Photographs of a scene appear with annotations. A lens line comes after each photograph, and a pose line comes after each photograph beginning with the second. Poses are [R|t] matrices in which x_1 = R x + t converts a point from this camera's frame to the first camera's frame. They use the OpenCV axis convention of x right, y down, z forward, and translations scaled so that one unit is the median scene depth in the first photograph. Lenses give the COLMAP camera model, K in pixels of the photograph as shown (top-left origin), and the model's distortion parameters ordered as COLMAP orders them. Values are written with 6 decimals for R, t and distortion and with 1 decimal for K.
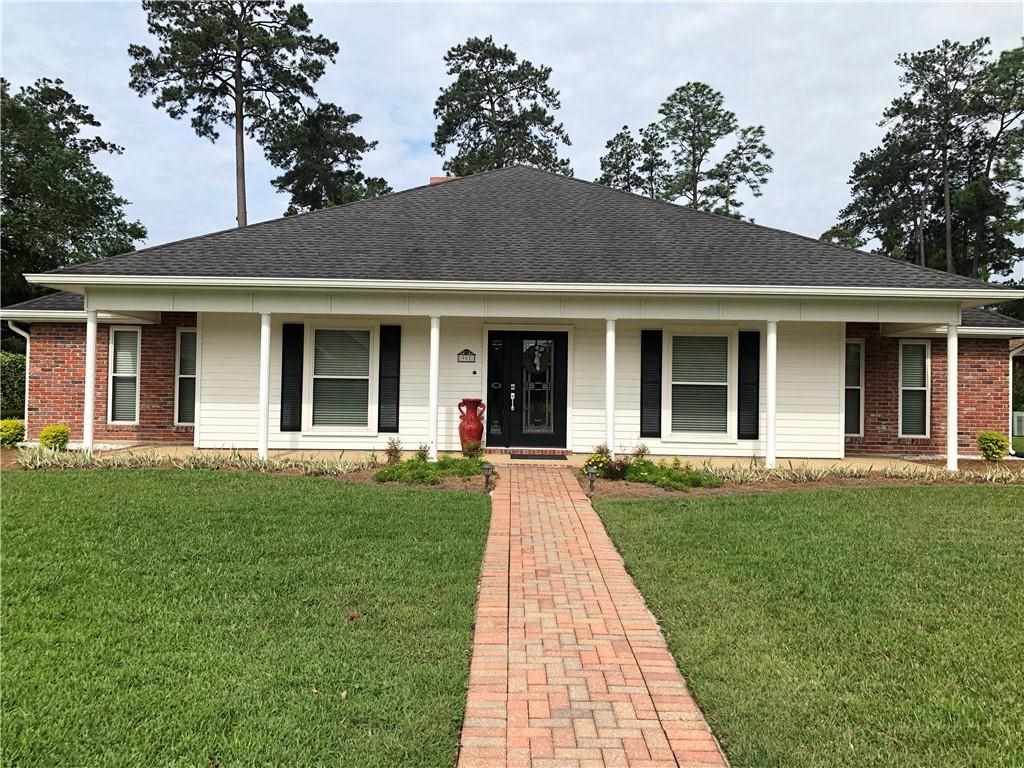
lens RADIAL K [[856.3, 0, 512.0], [0, 856.3, 384.0], [0, 0, 1]] dist [0.032456, -0.013531]
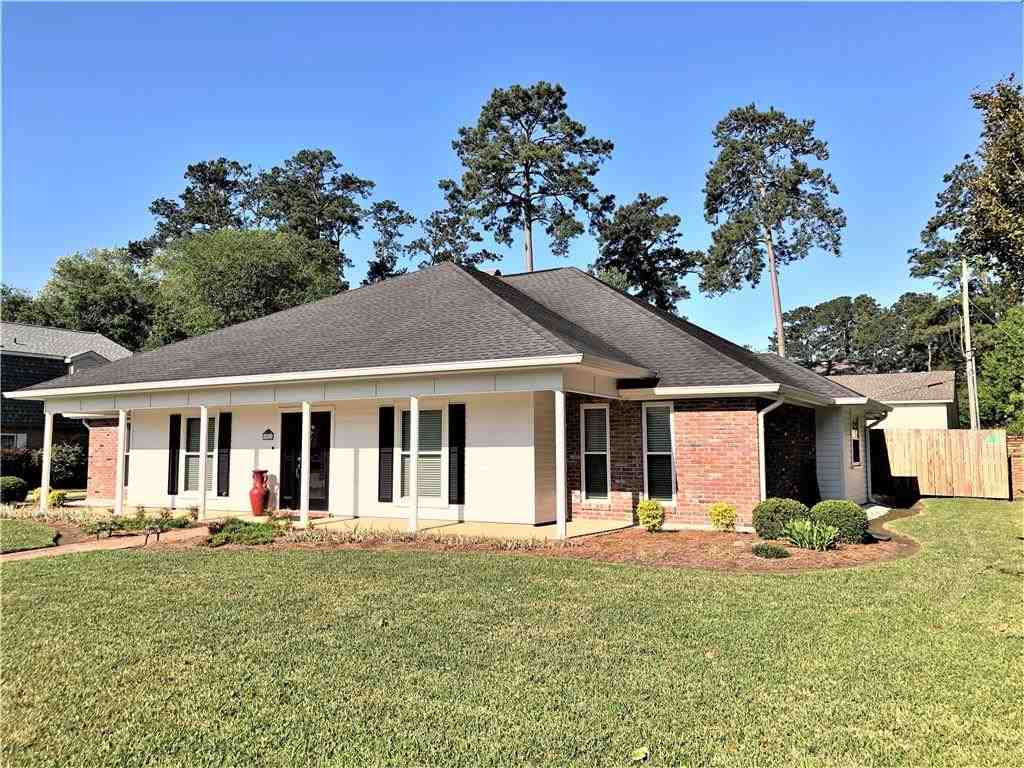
lens RADIAL K [[835.7, 0, 512.0], [0, 835.7, 384.0], [0, 0, 1]] dist [0.007301, 0.000426]
pose [[0.864237, -0.060094, -0.499482, 0.227326], [0.021370, 0.996329, -0.082894, 0.000538], [0.502630, 0.060966, 0.862349, 0.033538]]
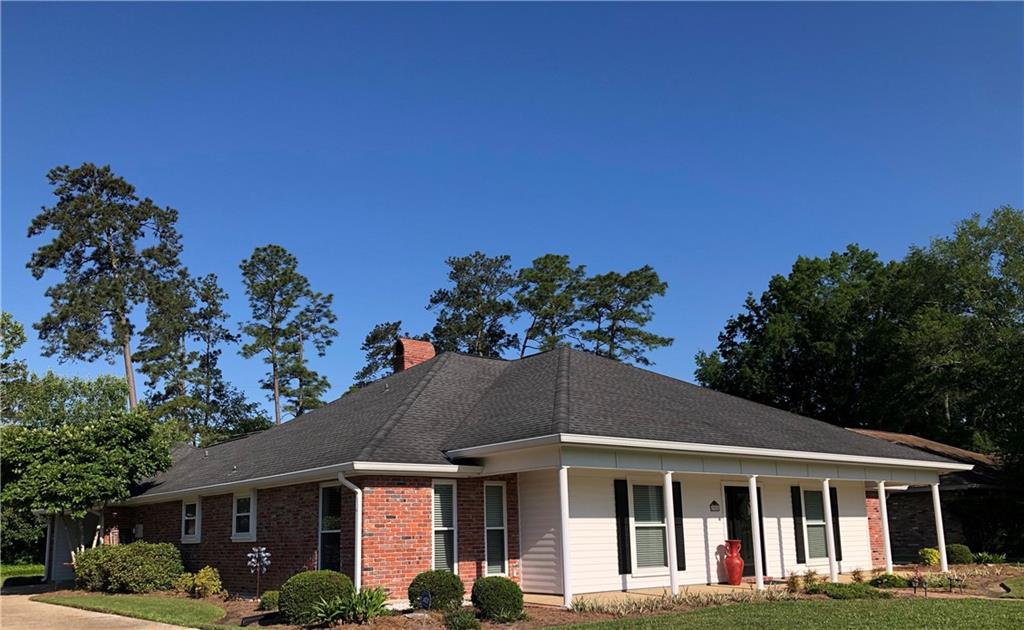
lens RADIAL K [[861.2, 0, 471.7], [0, 861.2, 420.4], [0, 0, 1]] dist [0.003649, -0.002859]
pose [[0.797068, 0.050351, 0.601787, -0.295701], [0.026843, 0.992579, -0.118603, -0.004591], [-0.603293, 0.110688, 0.789801, 0.049834]]
